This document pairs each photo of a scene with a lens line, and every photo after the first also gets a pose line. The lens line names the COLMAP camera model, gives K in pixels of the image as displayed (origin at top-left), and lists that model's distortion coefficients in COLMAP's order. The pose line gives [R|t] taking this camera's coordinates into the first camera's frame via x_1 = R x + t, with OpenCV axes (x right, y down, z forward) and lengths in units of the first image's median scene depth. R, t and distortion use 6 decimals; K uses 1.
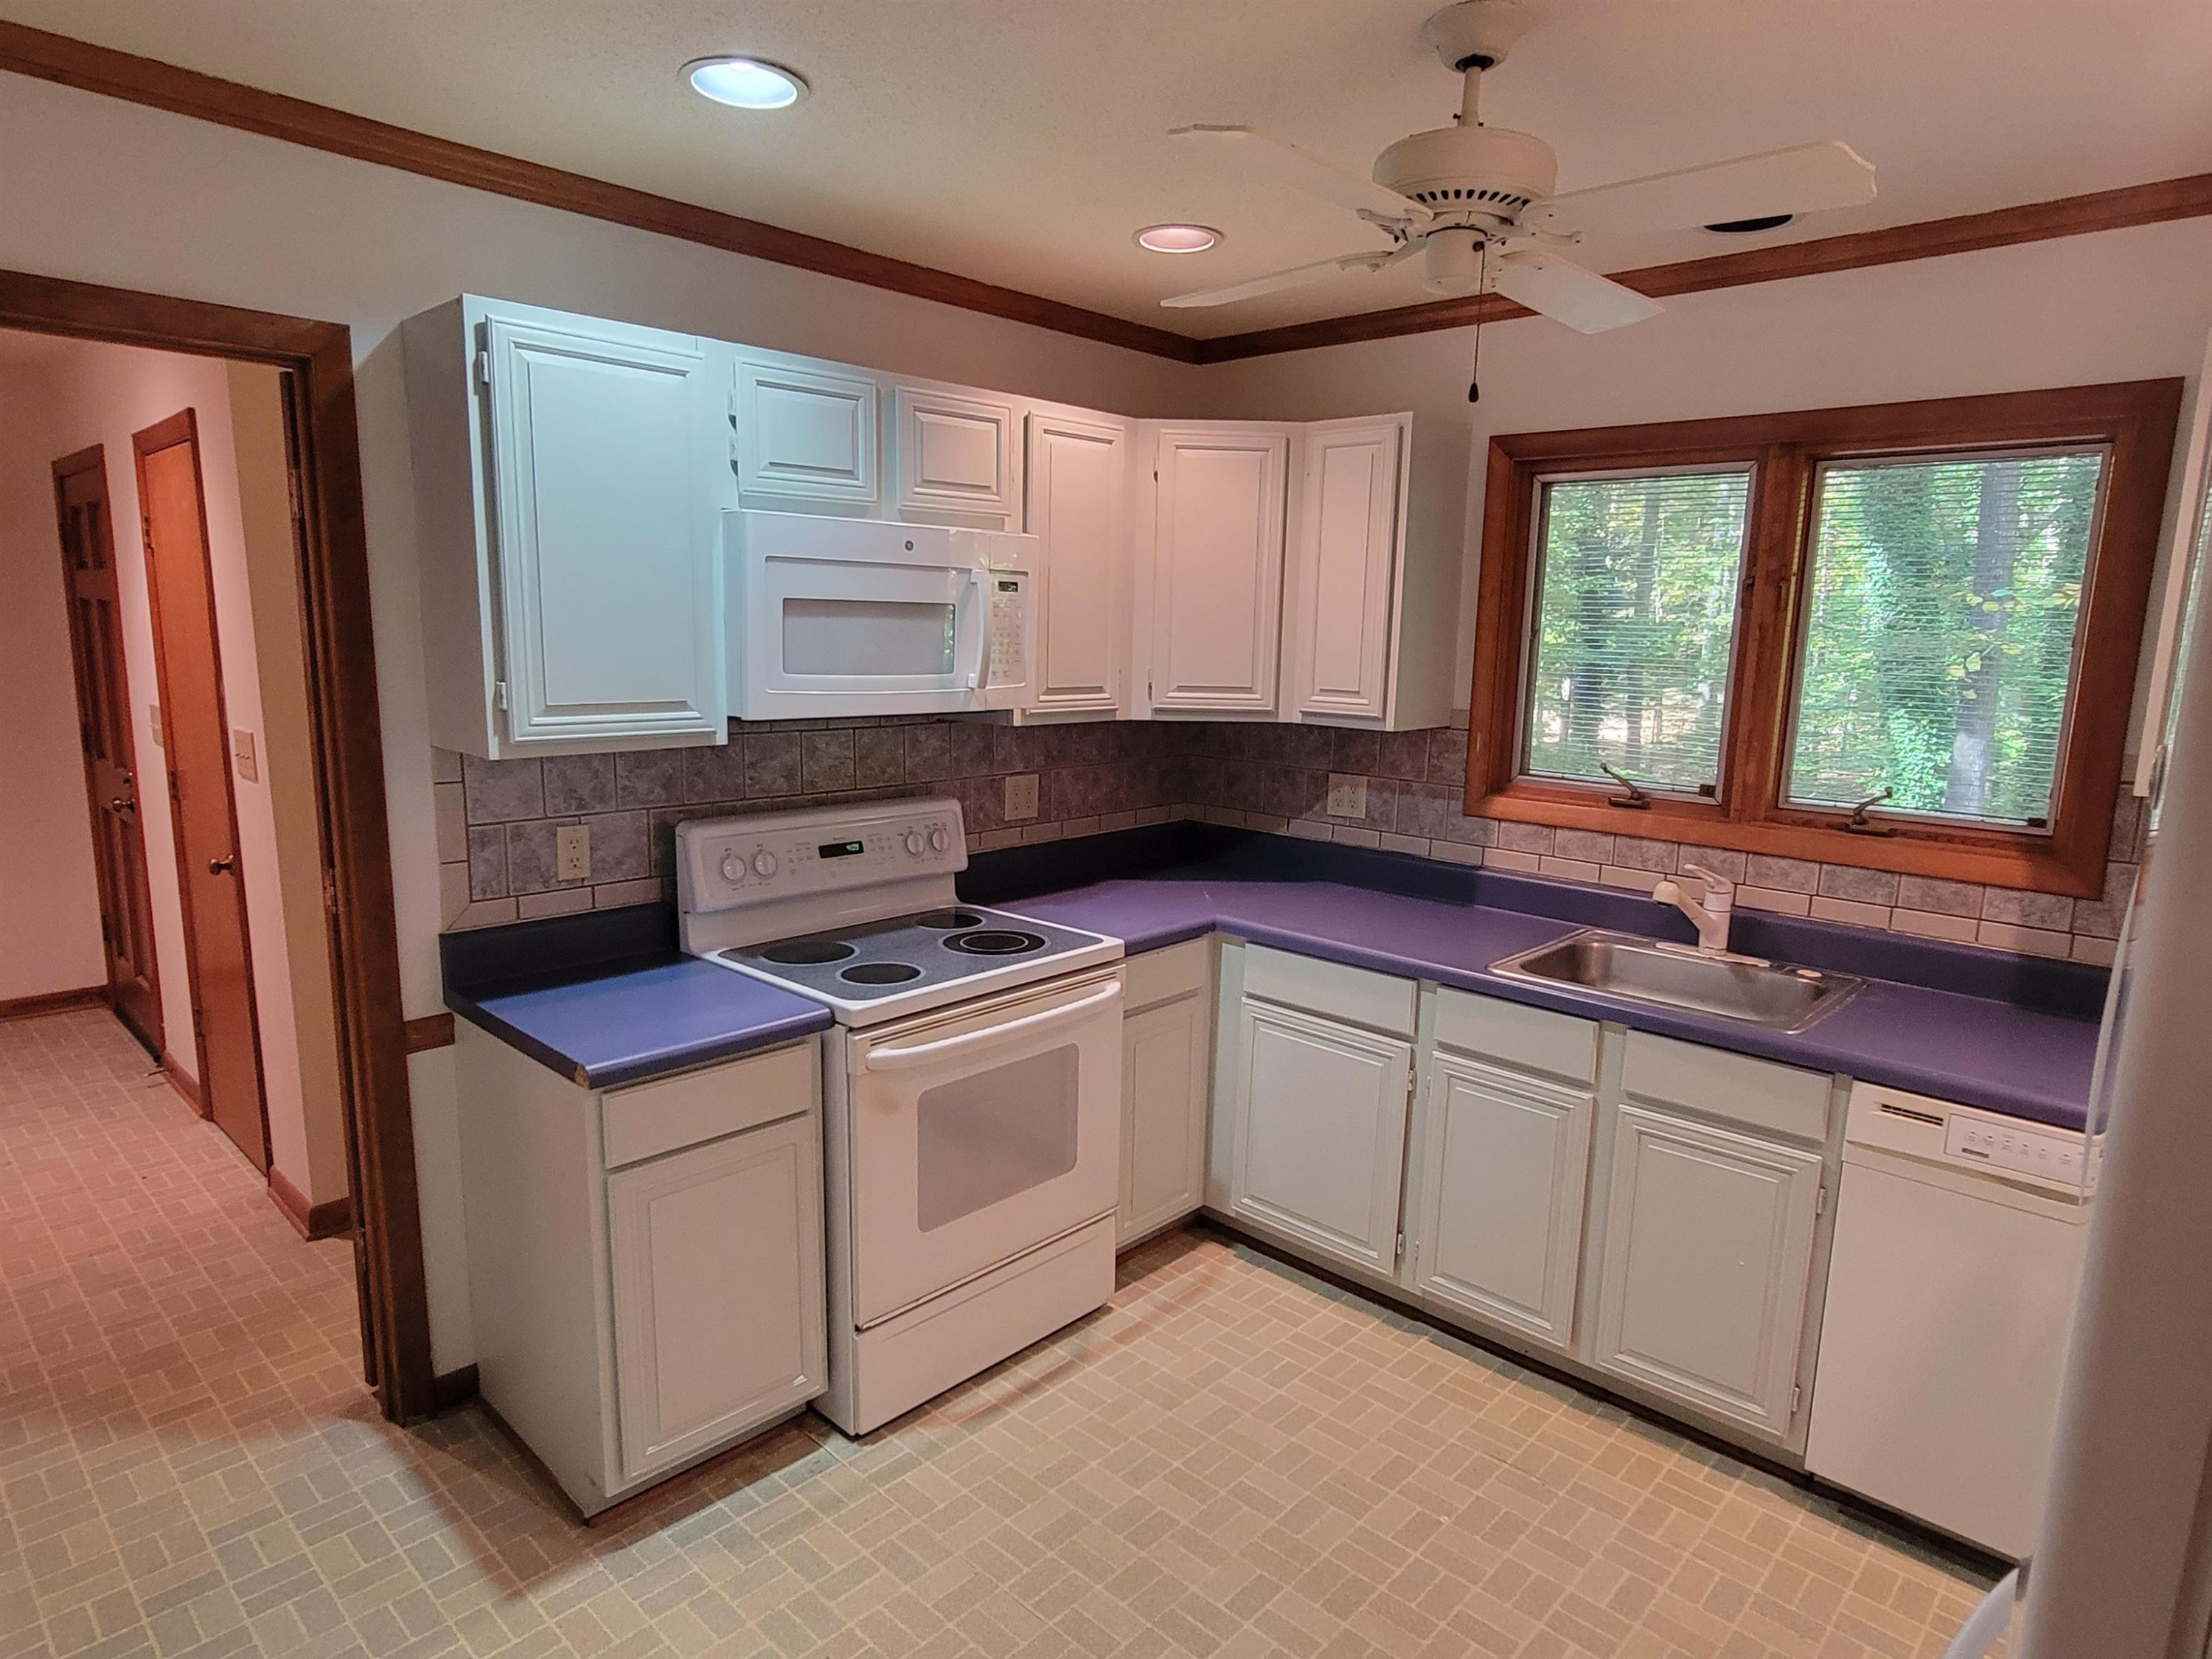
lens RADIAL K [[1283.8, 0, 1100.8], [0, 1283.8, 841.0], [0, 0, 1]] dist [-0.000271, 0.000791]
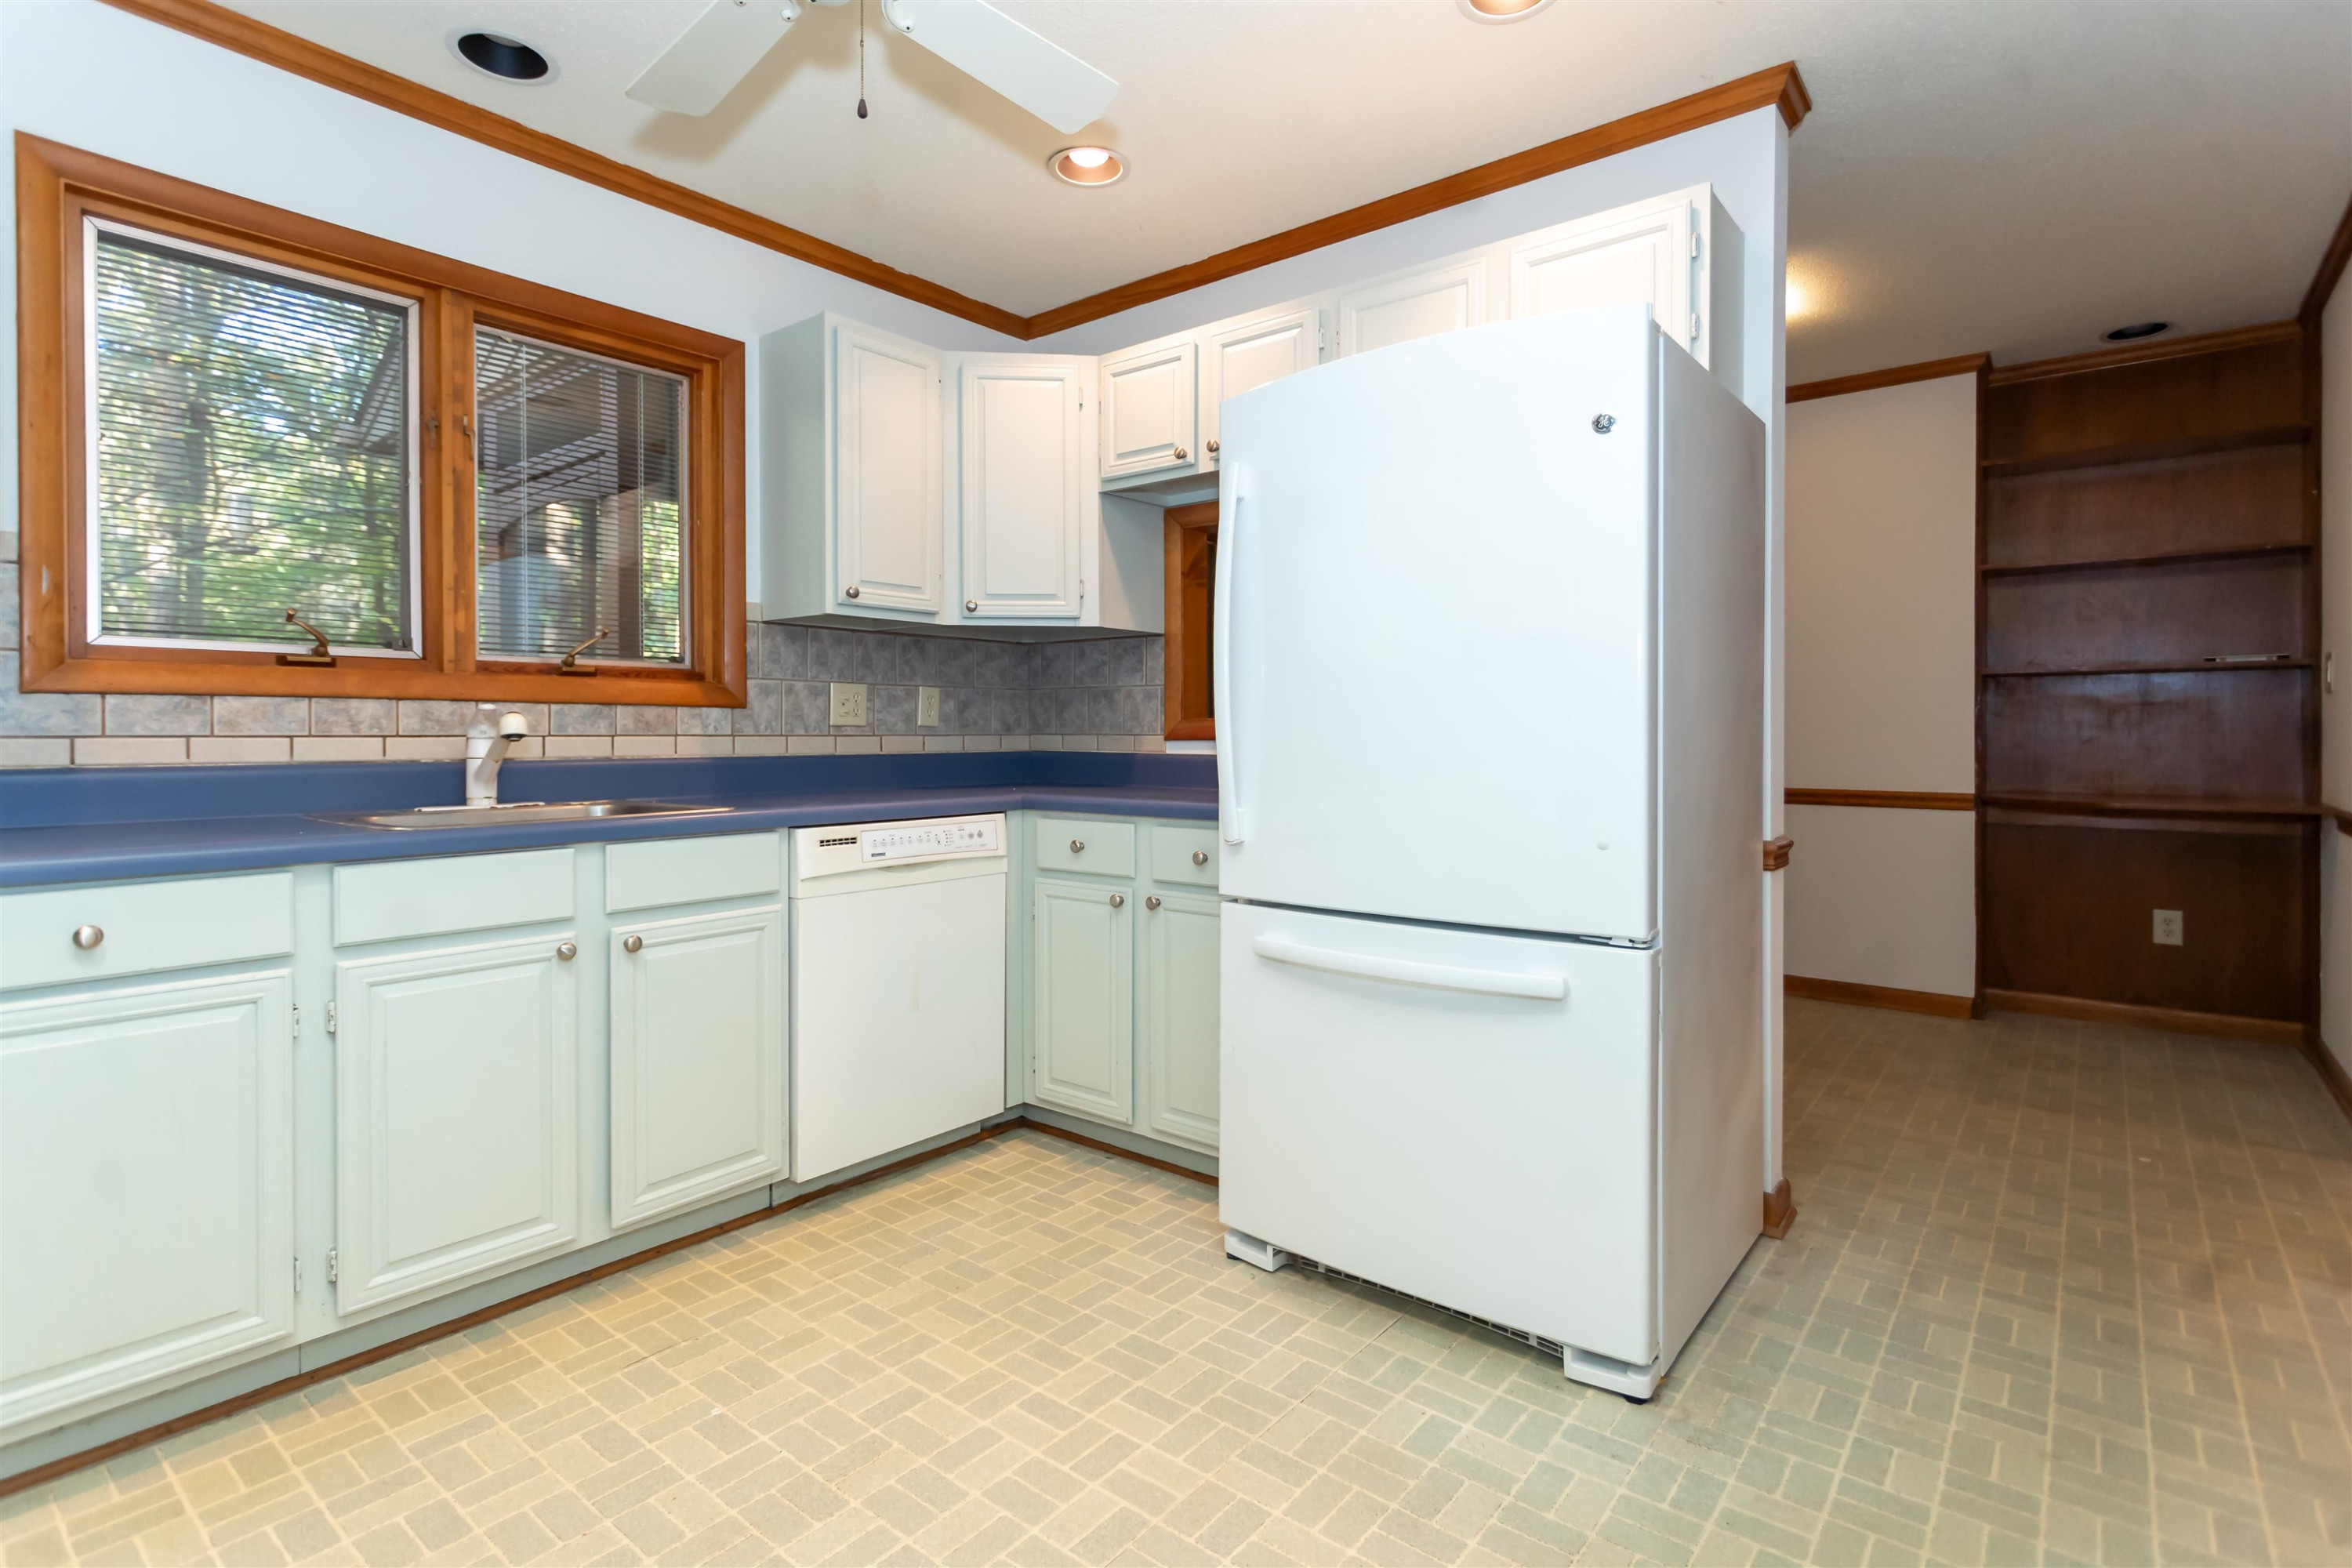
lens RADIAL K [[1138.5, 0, 1171.7], [0, 1138.5, 737.3], [0, 0, 1]] dist [0.001255, 0.003659]
pose [[-0.077561, -0.023244, 0.996717, -0.414024], [0.172124, 0.984404, 0.036351, 0.098881], [-0.982017, 0.174378, -0.072350, 0.576257]]
